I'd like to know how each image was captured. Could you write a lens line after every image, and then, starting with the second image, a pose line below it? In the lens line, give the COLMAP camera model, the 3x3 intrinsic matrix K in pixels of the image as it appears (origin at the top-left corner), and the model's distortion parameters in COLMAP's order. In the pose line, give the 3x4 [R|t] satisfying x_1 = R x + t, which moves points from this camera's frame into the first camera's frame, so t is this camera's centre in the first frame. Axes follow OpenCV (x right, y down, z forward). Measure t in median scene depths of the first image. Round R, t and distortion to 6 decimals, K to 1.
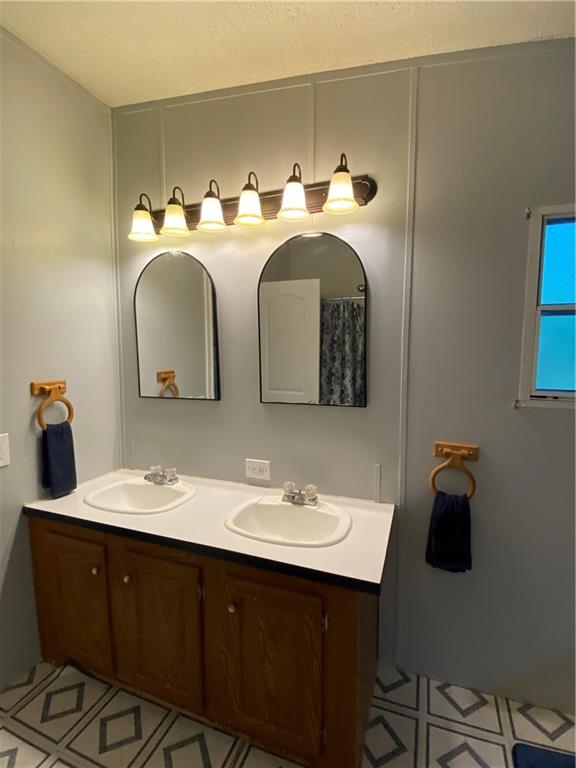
lens RADIAL K [[353.7, 0, 292.1], [0, 353.7, 383.7], [0, 0, 1]] dist [0.001763, -0.017773]
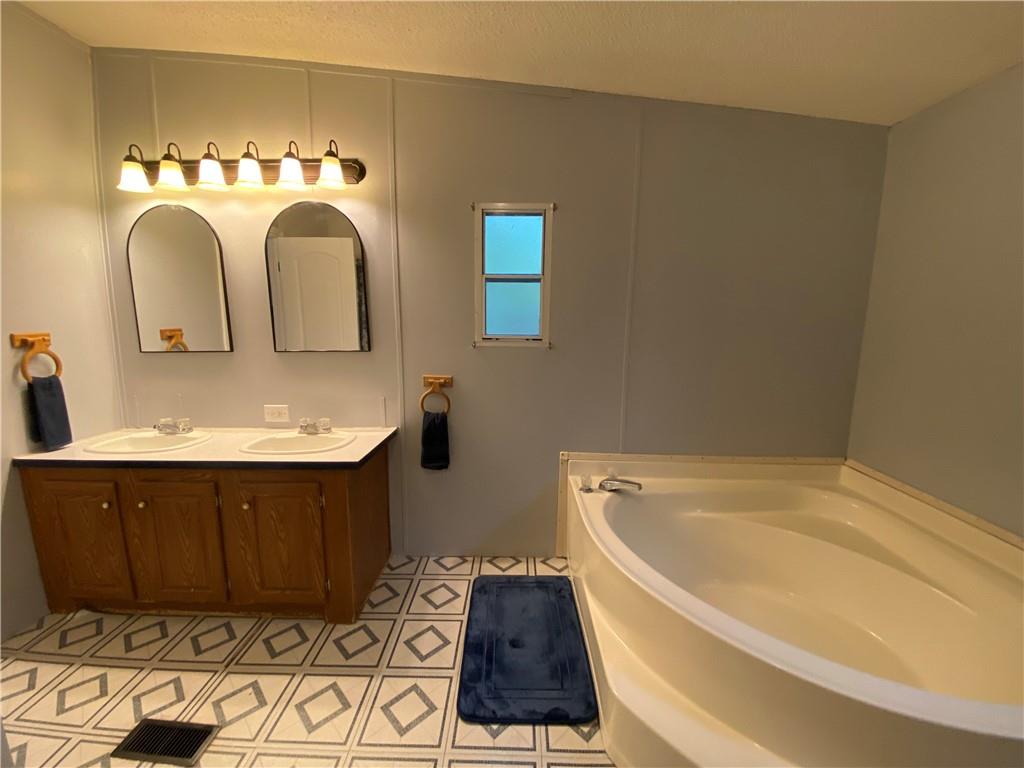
lens RADIAL K [[404.6, 0, 507.4], [0, 404.6, 381.7], [0, 0, 1]] dist [0.001431, -0.013797]
pose [[0.940446, -0.045355, 0.336905, 0.181821], [0.026089, 0.997766, 0.061495, 0.097850], [-0.338942, -0.049043, 0.939528, -0.488168]]
